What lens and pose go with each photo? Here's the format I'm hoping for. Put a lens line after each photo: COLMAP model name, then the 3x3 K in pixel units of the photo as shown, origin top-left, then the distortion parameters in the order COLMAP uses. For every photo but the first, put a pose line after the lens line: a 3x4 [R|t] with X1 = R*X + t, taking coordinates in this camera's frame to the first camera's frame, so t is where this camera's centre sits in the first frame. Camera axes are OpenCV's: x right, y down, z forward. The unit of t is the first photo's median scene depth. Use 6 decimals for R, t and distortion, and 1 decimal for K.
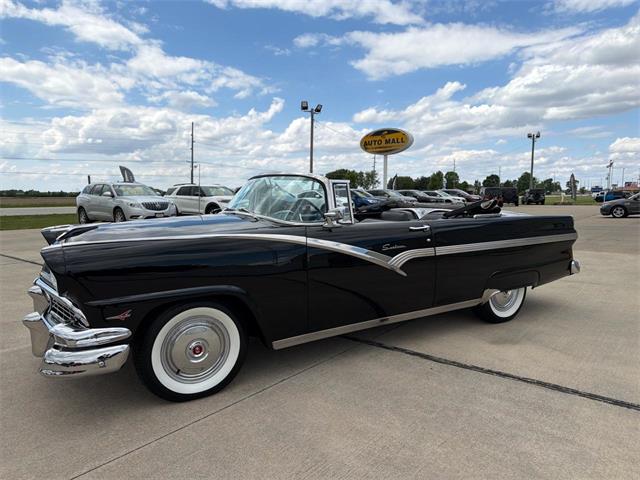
lens RADIAL K [[456.0, 0, 332.1], [0, 456.0, 241.9], [0, 0, 1]] dist [0.029122, -0.036438]
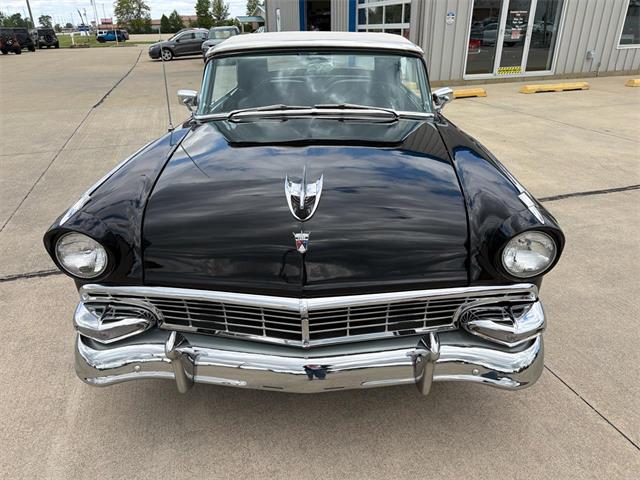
lens RADIAL K [[456.0, 0, 321.6], [0, 456.0, 242.7], [0, 0, 1]] dist [0.029122, -0.036438]
pose [[0.541676, -0.361402, 0.758930, -0.167901], [0.097937, 0.923842, 0.370032, -0.028130], [-0.834862, -0.126110, 0.535818, 0.120870]]
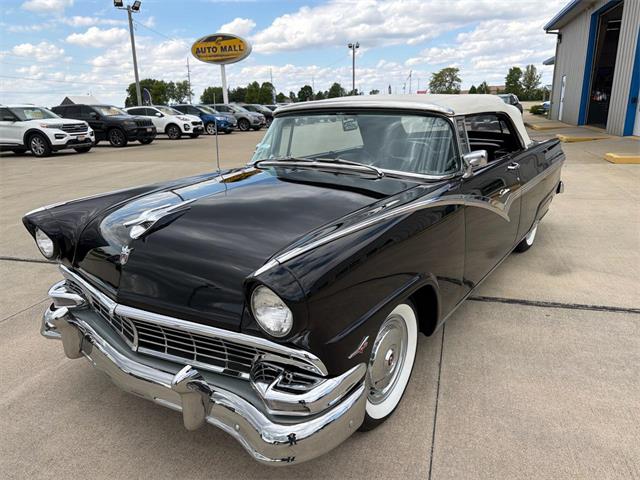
lens RADIAL K [[456.0, 0, 328.3], [0, 456.0, 239.7], [0, 0, 1]] dist [0.029122, -0.036438]
pose [[0.922644, -0.130655, 0.362846, -0.099265], [0.063354, 0.979430, 0.191581, -0.017422], [-0.380414, -0.153774, 0.911943, 0.058303]]
